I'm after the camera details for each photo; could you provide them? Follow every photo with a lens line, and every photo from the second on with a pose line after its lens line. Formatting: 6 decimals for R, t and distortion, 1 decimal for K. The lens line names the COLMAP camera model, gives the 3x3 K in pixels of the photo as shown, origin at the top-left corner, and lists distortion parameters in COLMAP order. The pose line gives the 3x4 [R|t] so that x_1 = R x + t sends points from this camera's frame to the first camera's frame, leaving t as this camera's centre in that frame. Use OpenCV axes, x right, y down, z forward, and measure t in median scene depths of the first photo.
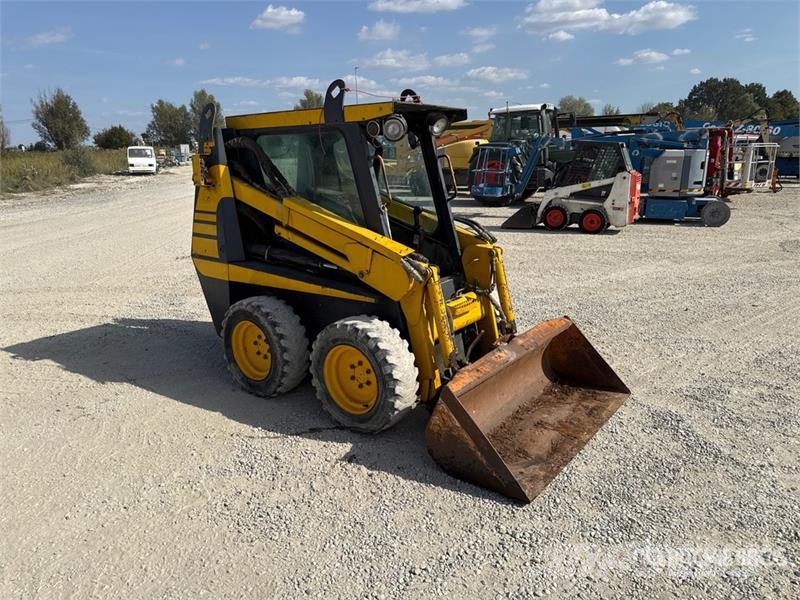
lens RADIAL K [[561.3, 0, 402.1], [0, 561.3, 302.0], [0, 0, 1]] dist [0.098076, -0.146516]
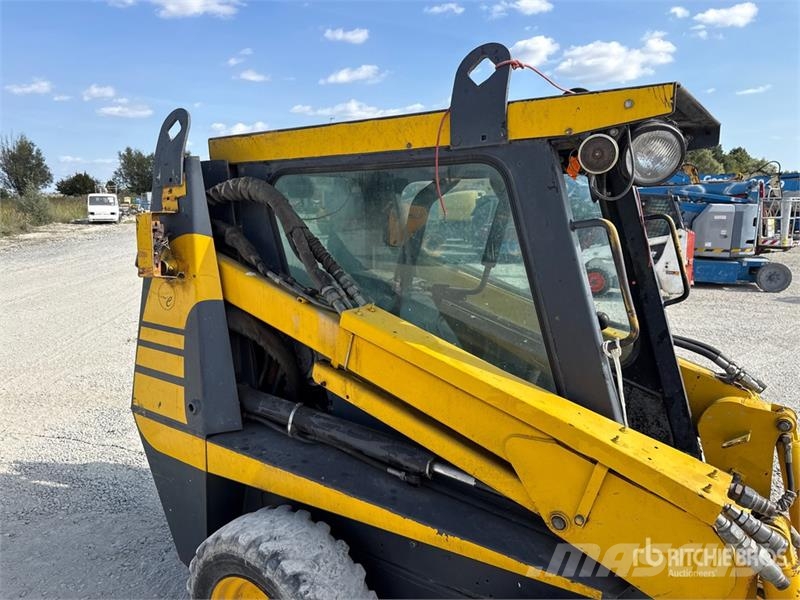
lens RADIAL K [[561.3, 0, 402.1], [0, 561.3, 302.0], [0, 0, 1]] dist [0.098076, -0.146516]
pose [[0.998495, -0.000255, 0.054842, -0.161375], [0.004829, 0.996514, -0.083282, -0.133584], [-0.054630, 0.083422, 0.995016, 0.483257]]
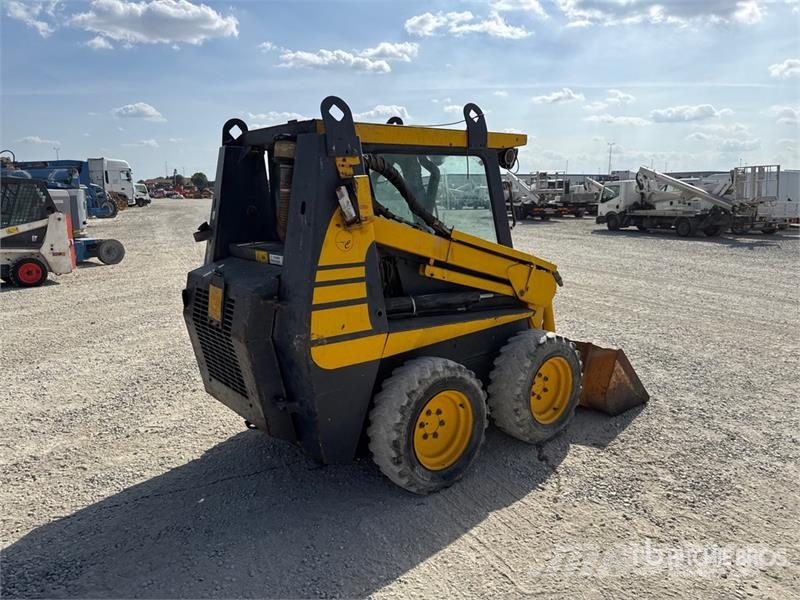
lens RADIAL K [[566.8, 0, 400.0], [0, 566.8, 300.0], [0, 0, 1]] dist [0.008762, -0.004276]
pose [[0.213514, -0.173107, 0.961481, -0.914407], [0.248167, 0.961503, 0.118001, -0.174271], [-0.944894, 0.213413, 0.248254, 0.765212]]
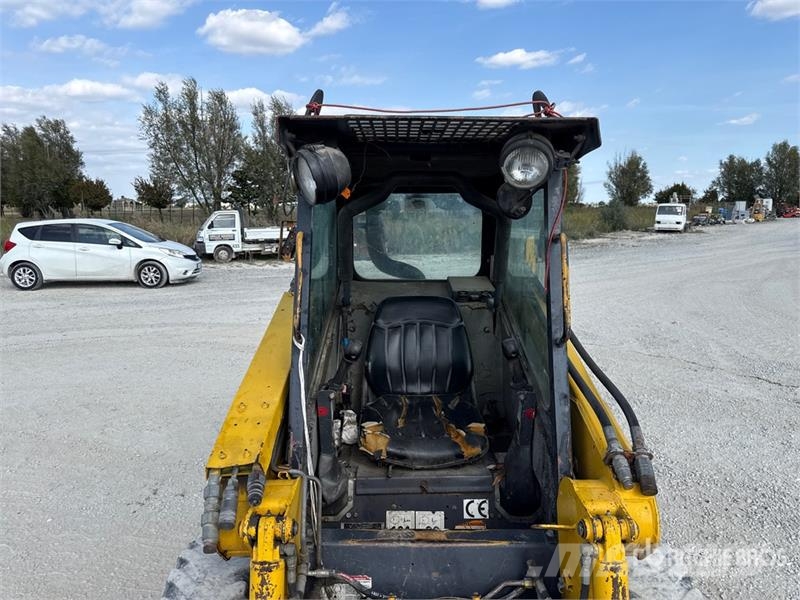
lens RADIAL K [[566.2, 0, 400.7], [0, 566.2, 297.6], [0, 0, 1]] dist [0.066538, -0.096278]
pose [[0.615239, 0.132209, -0.777176, 0.294762], [-0.211055, 0.977474, -0.000797, -0.174143], [0.759563, 0.164517, 0.629283, 0.602220]]
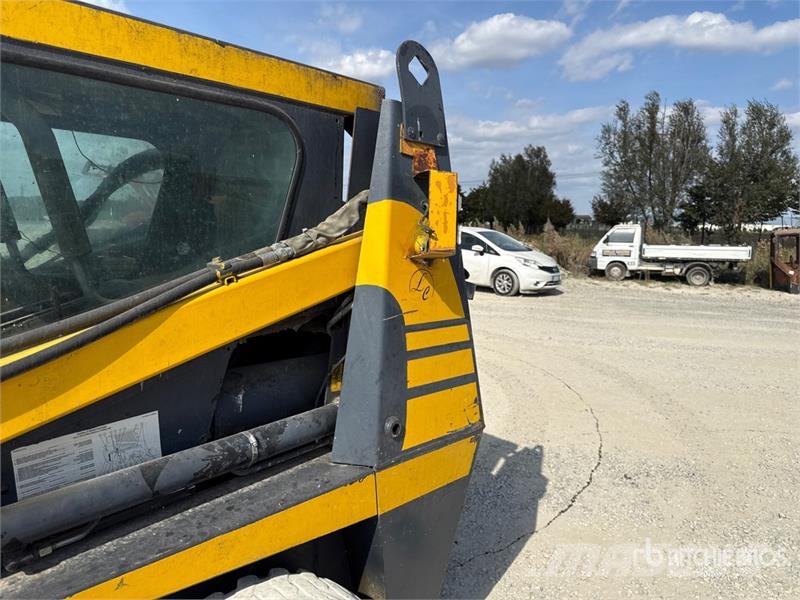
lens RADIAL K [[561.3, 0, 402.1], [0, 561.3, 302.0], [0, 0, 1]] dist [0.098076, -0.146516]
pose [[-0.123140, 0.144953, -0.981746, 0.188566], [-0.282833, 0.943121, 0.174726, -0.283046], [0.951232, 0.299186, -0.075138, 1.173331]]
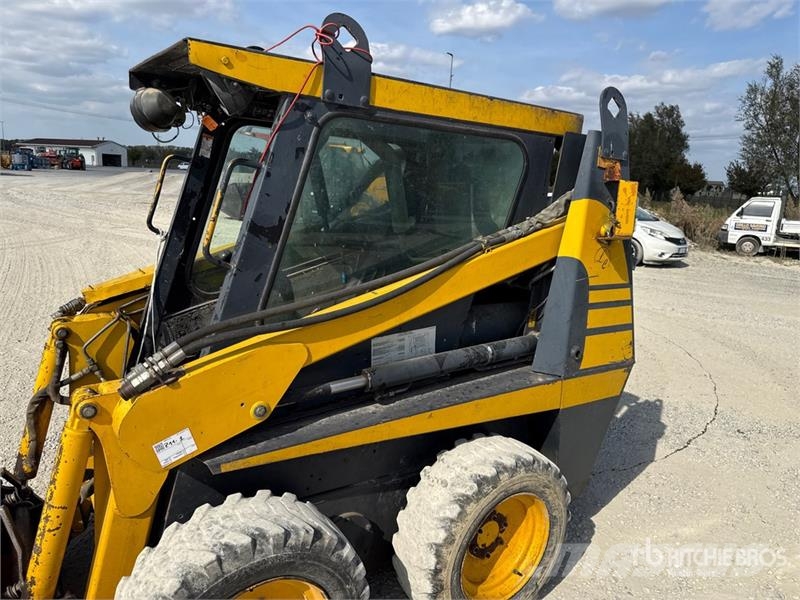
lens RADIAL K [[566.8, 0, 400.0], [0, 566.8, 300.0], [0, 0, 1]] dist [0.008762, -0.004276]
pose [[-0.309954, 0.197085, -0.930100, 0.403559], [-0.303018, 0.906784, 0.293125, -0.296912], [0.901171, 0.372693, -0.221341, 1.110942]]
